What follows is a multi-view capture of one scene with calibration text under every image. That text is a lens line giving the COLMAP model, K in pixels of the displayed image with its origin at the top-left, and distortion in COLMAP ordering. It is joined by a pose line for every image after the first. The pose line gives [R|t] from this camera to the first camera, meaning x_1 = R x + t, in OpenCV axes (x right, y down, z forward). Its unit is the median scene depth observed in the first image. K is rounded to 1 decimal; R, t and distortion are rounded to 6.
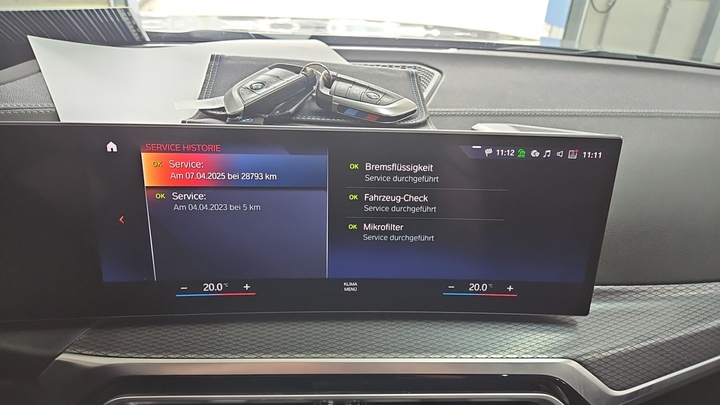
lens RADIAL K [[464.8, 0, 358.0], [0, 464.8, 198.0], [0, 0, 1]] dist [0.003562, -0.020583]
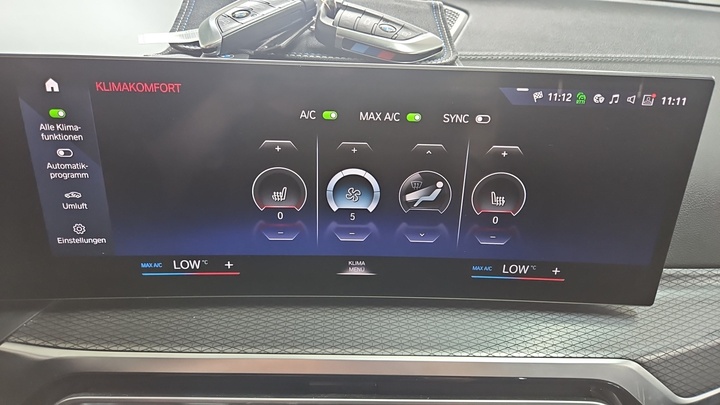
lens RADIAL K [[464.8, 0, 355.3], [0, 464.8, 190.6], [0, 0, 1]] dist [0.003562, -0.020583]
pose [[0.999607, 0.010047, -0.026165, 0.001080], [-0.008774, 0.998793, 0.048331, 0.020742], [0.026619, -0.048083, 0.998489, 0.201801]]
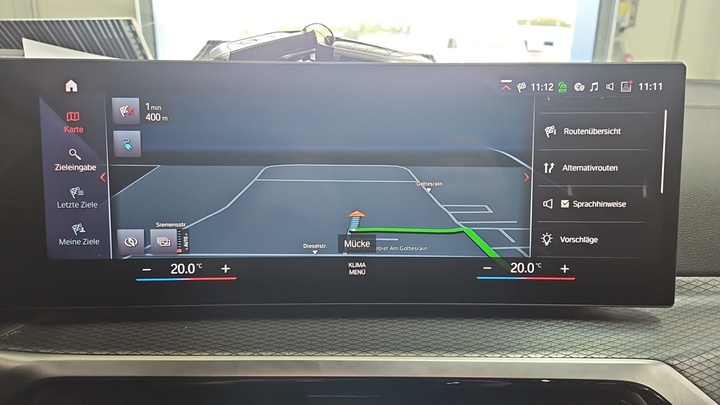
lens RADIAL K [[464.8, 0, 363.2], [0, 464.8, 205.7], [0, 0, 1]] dist [0.003562, -0.020583]
pose [[0.998891, -0.022791, -0.041206, 0.028875], [0.013234, 0.975675, -0.218824, 0.261087], [0.045190, 0.218036, 0.974894, 0.216800]]
